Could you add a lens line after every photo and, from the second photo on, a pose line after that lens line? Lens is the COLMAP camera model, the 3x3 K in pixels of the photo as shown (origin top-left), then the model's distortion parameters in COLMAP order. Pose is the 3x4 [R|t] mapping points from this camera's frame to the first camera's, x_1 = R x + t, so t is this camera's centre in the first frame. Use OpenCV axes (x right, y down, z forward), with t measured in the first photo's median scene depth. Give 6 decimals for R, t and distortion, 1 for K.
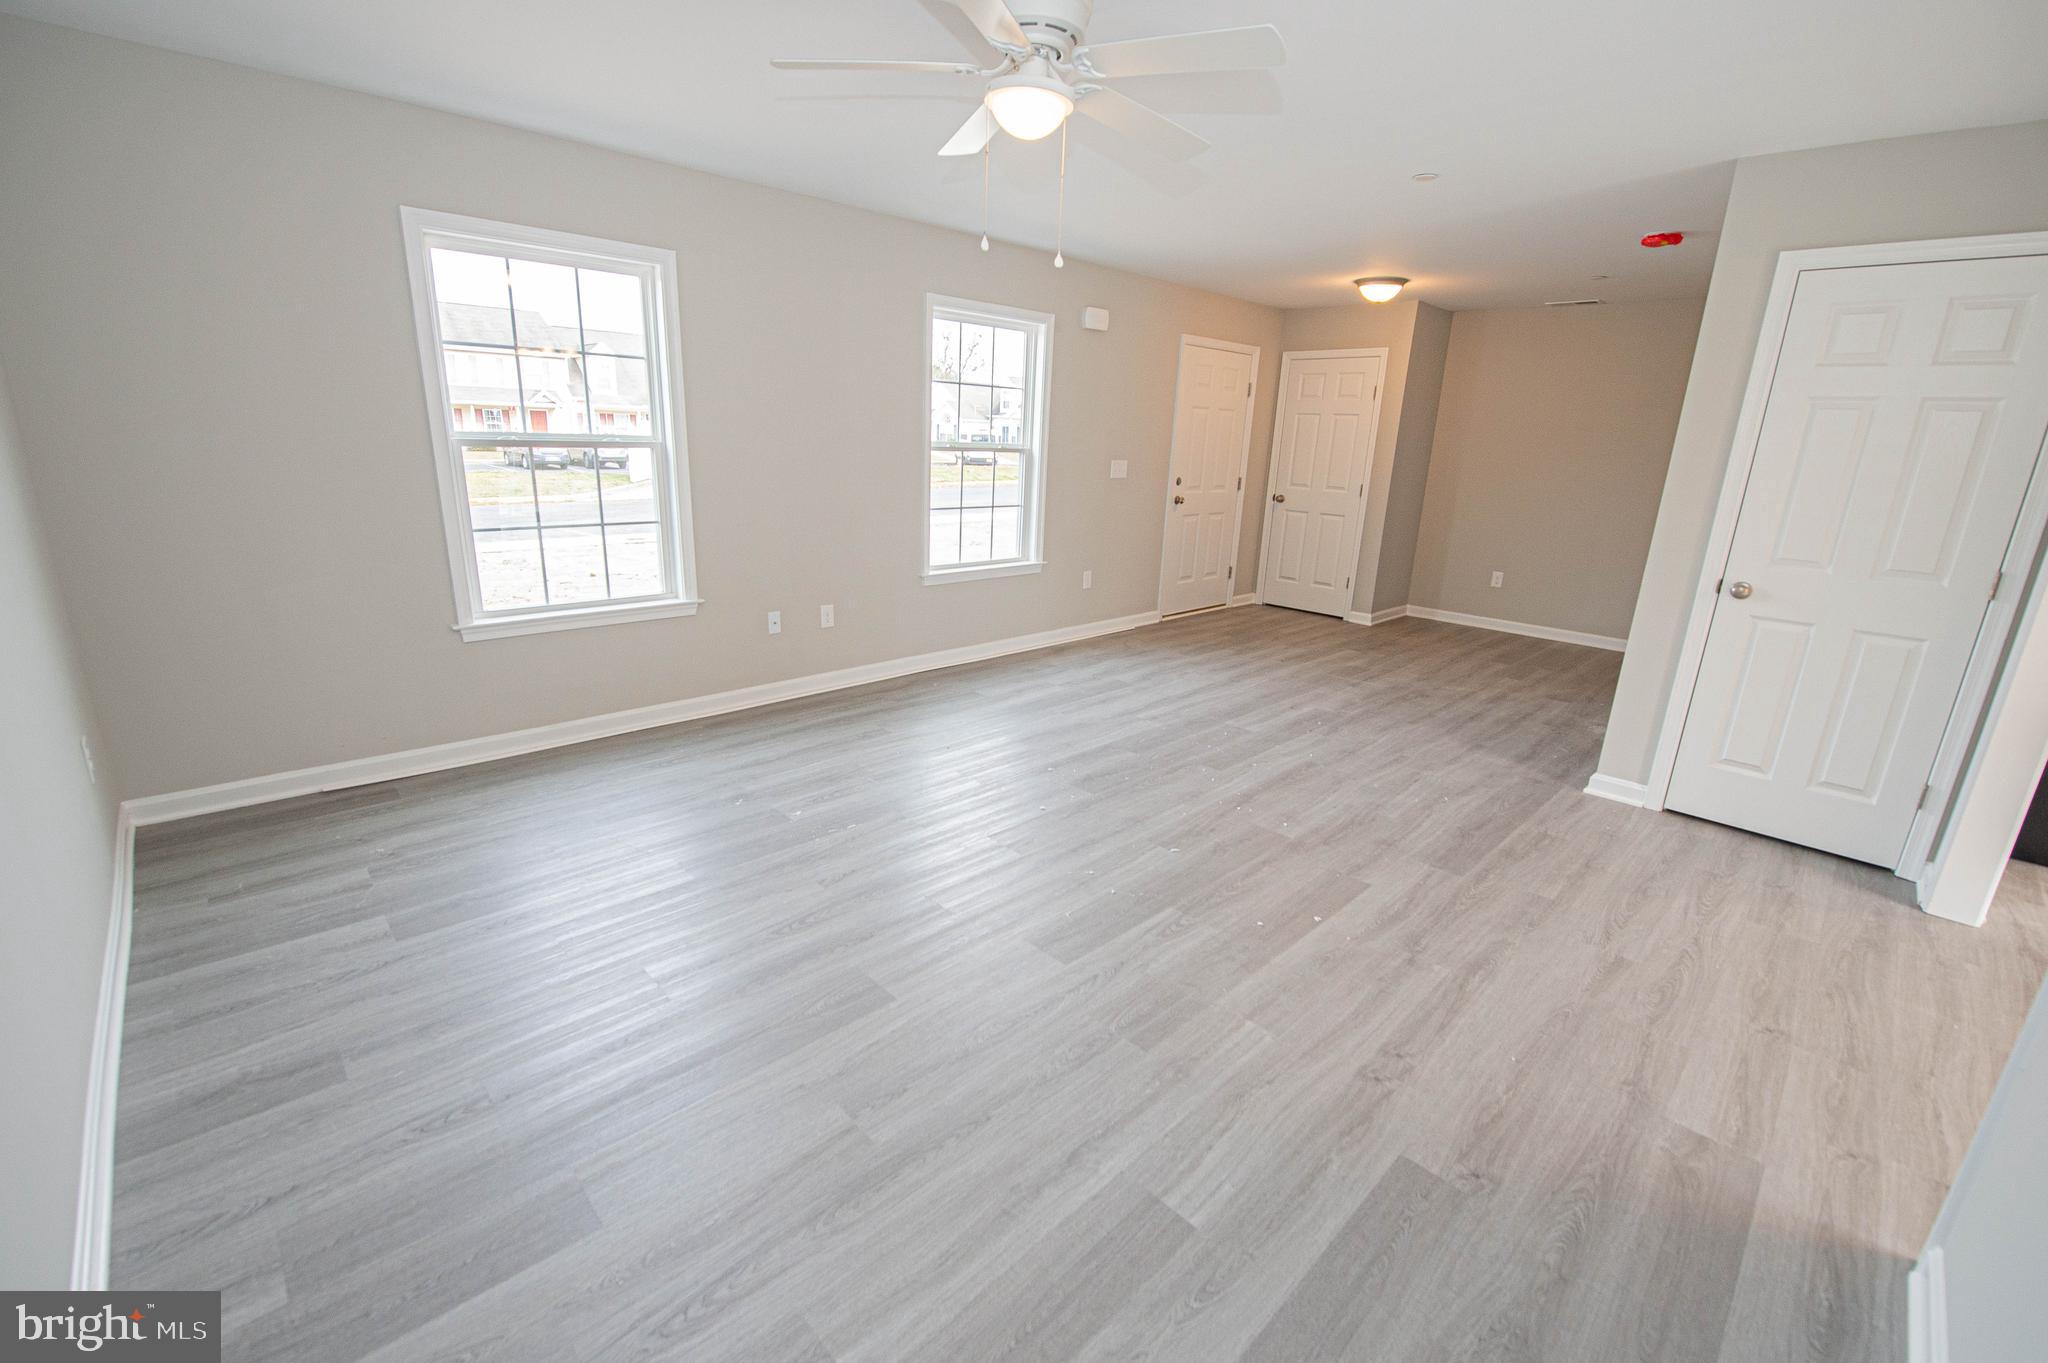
lens RADIAL K [[846.3, 0, 1002.7], [0, 846.3, 675.5], [0, 0, 1]] dist [-0.013365, -0.002567]
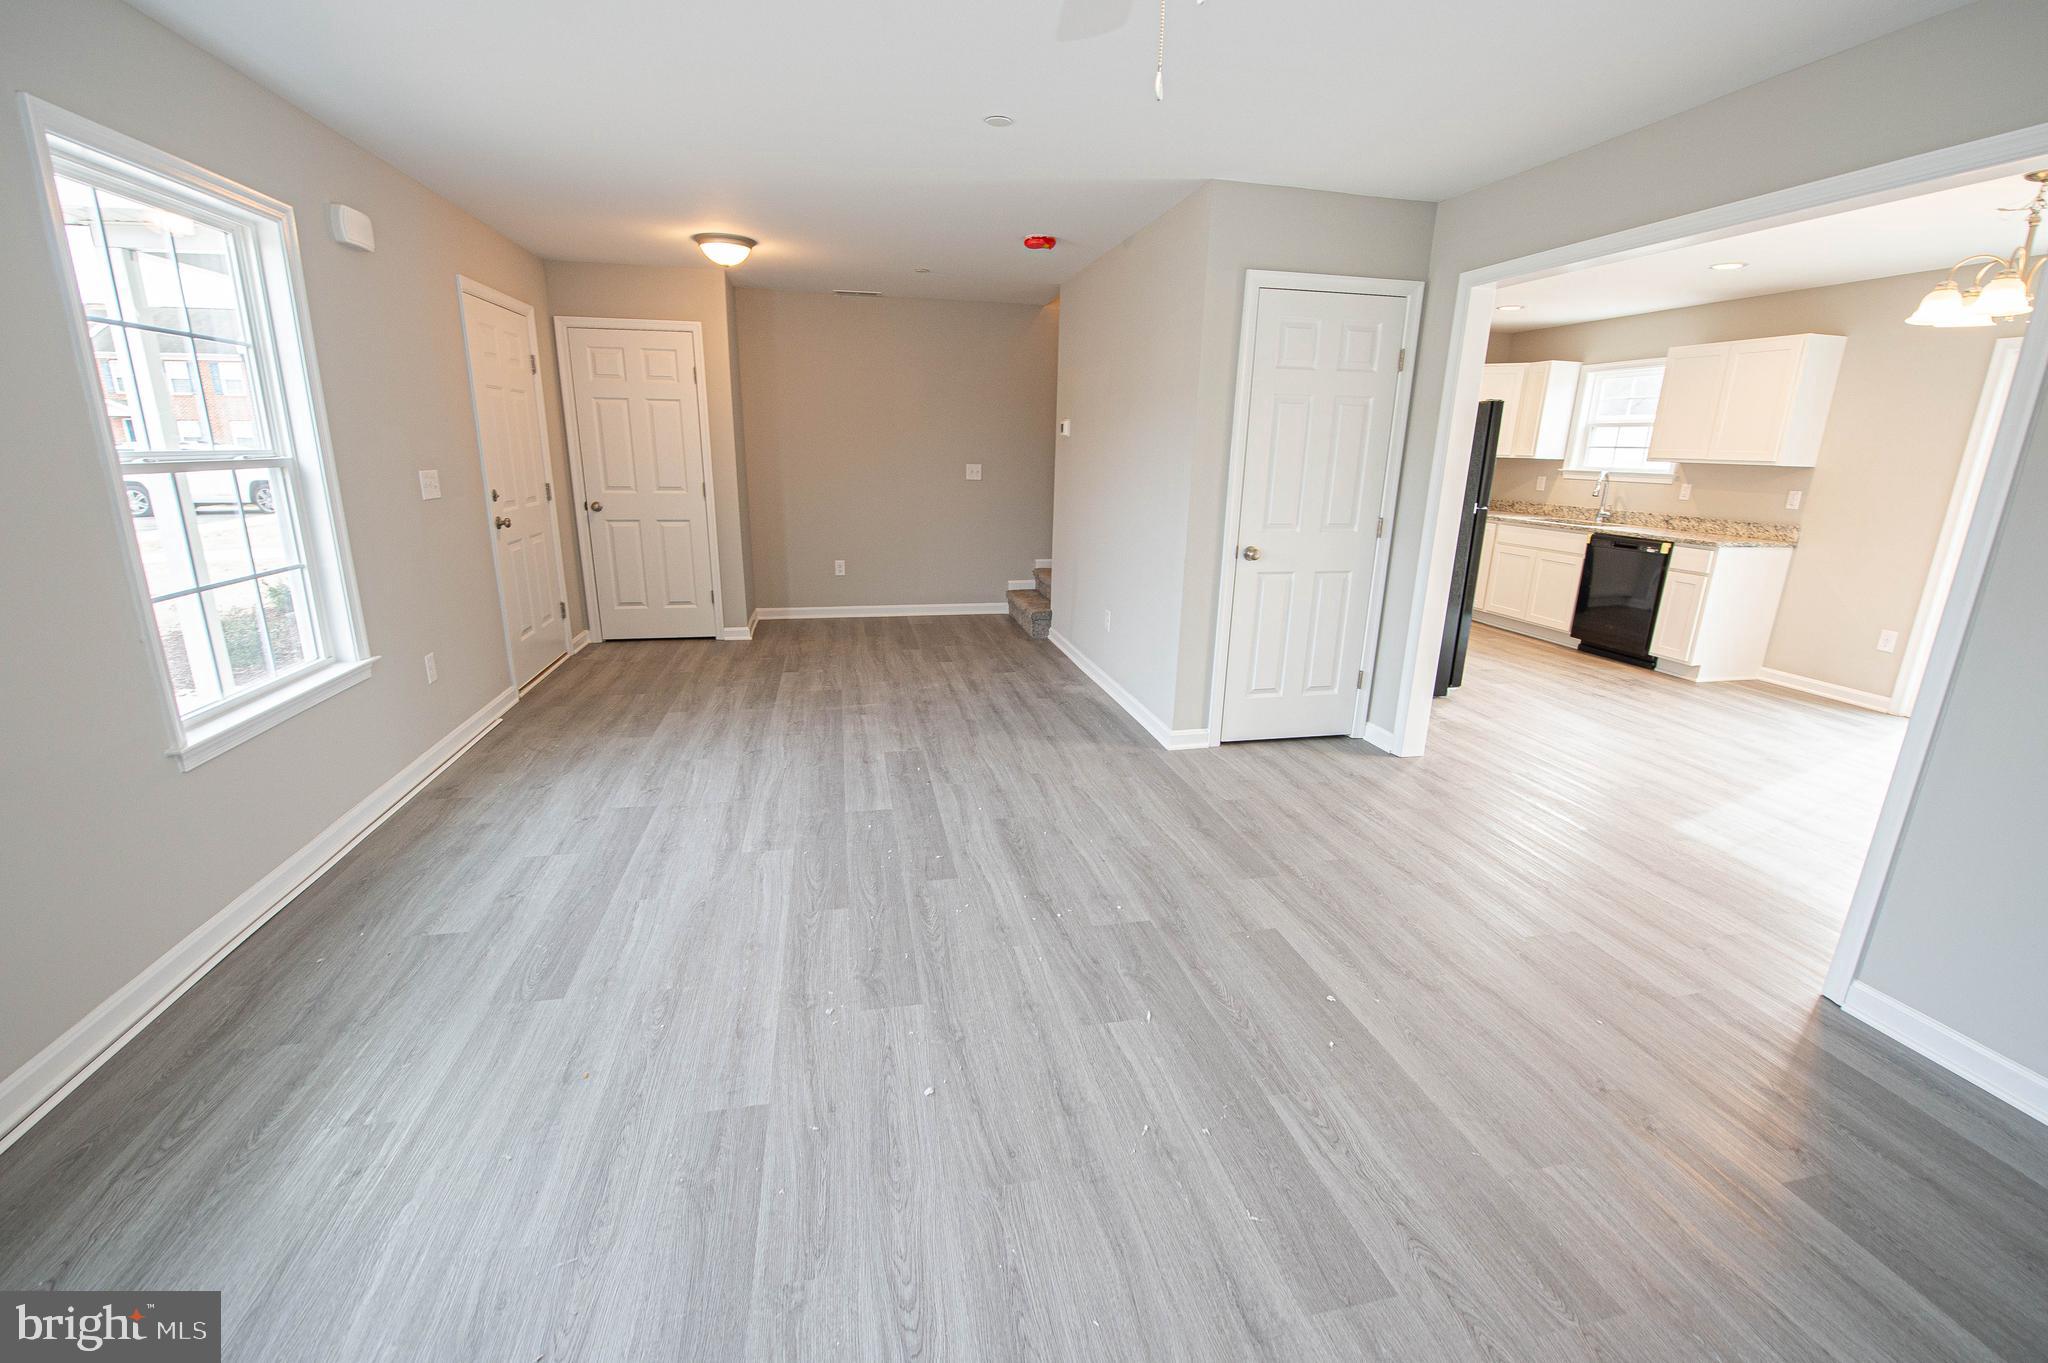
lens RADIAL K [[846.3, 0, 1008.9], [0, 846.3, 678.3], [0, 0, 1]] dist [-0.013365, -0.002567]
pose [[0.522407, -0.250529, 0.815062, -0.237800], [0.234130, 0.961270, 0.145406, -0.129469], [-0.819923, 0.114869, 0.560830, 0.429573]]
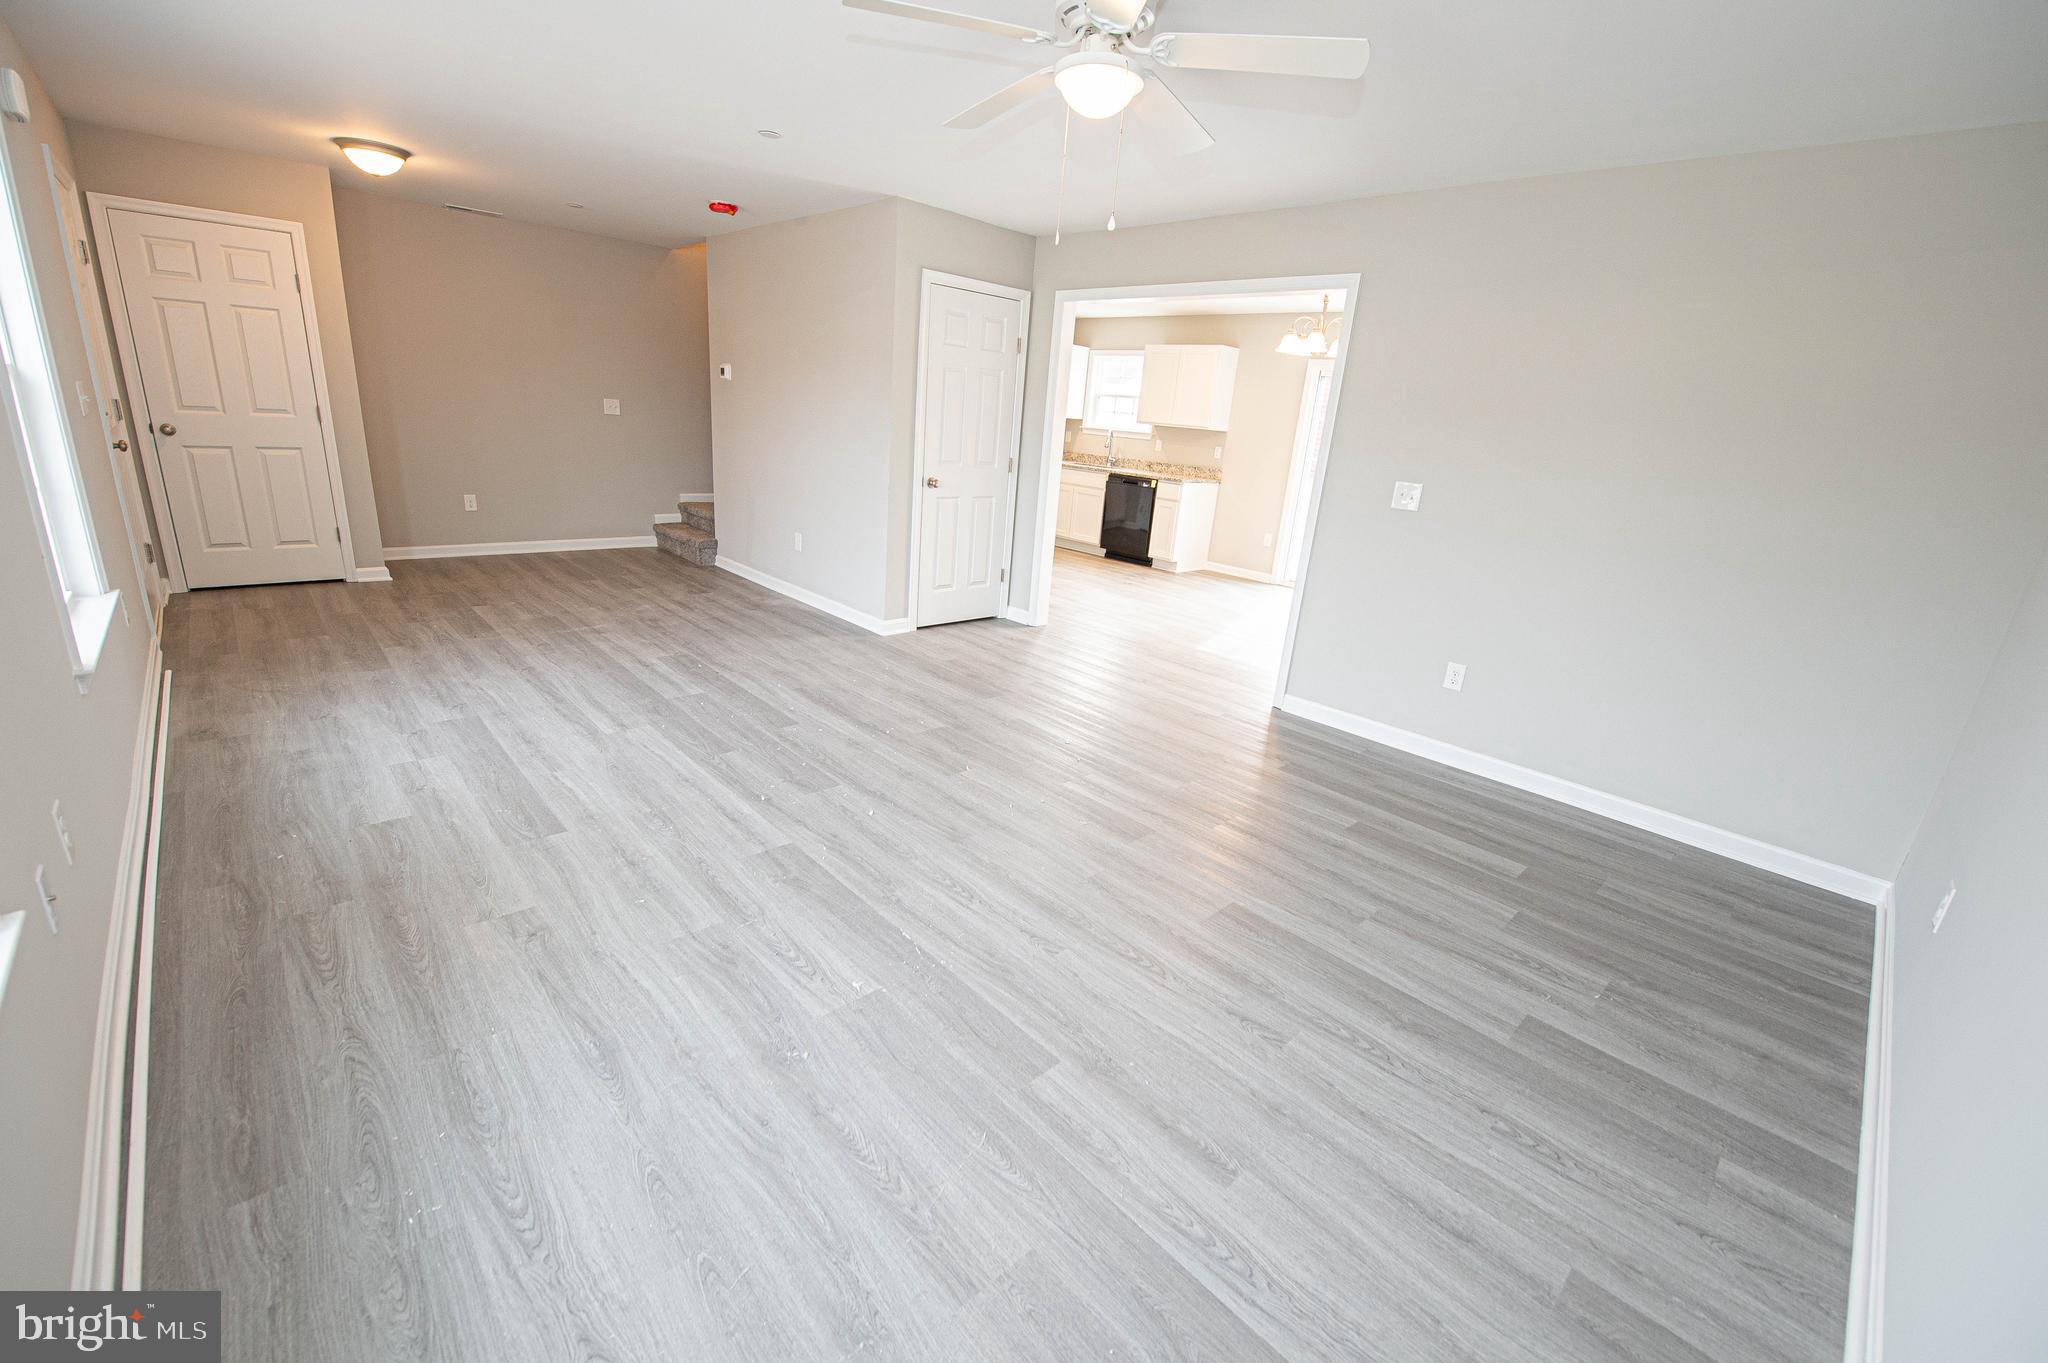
lens RADIAL K [[846.3, 0, 1010.4], [0, 846.3, 679.9], [0, 0, 1]] dist [-0.013365, -0.002567]
pose [[0.004703, -0.334853, 0.942259, -0.553546], [0.199127, 0.923712, 0.327268, -0.176873], [-0.979962, 0.186090, 0.071023, 0.556586]]
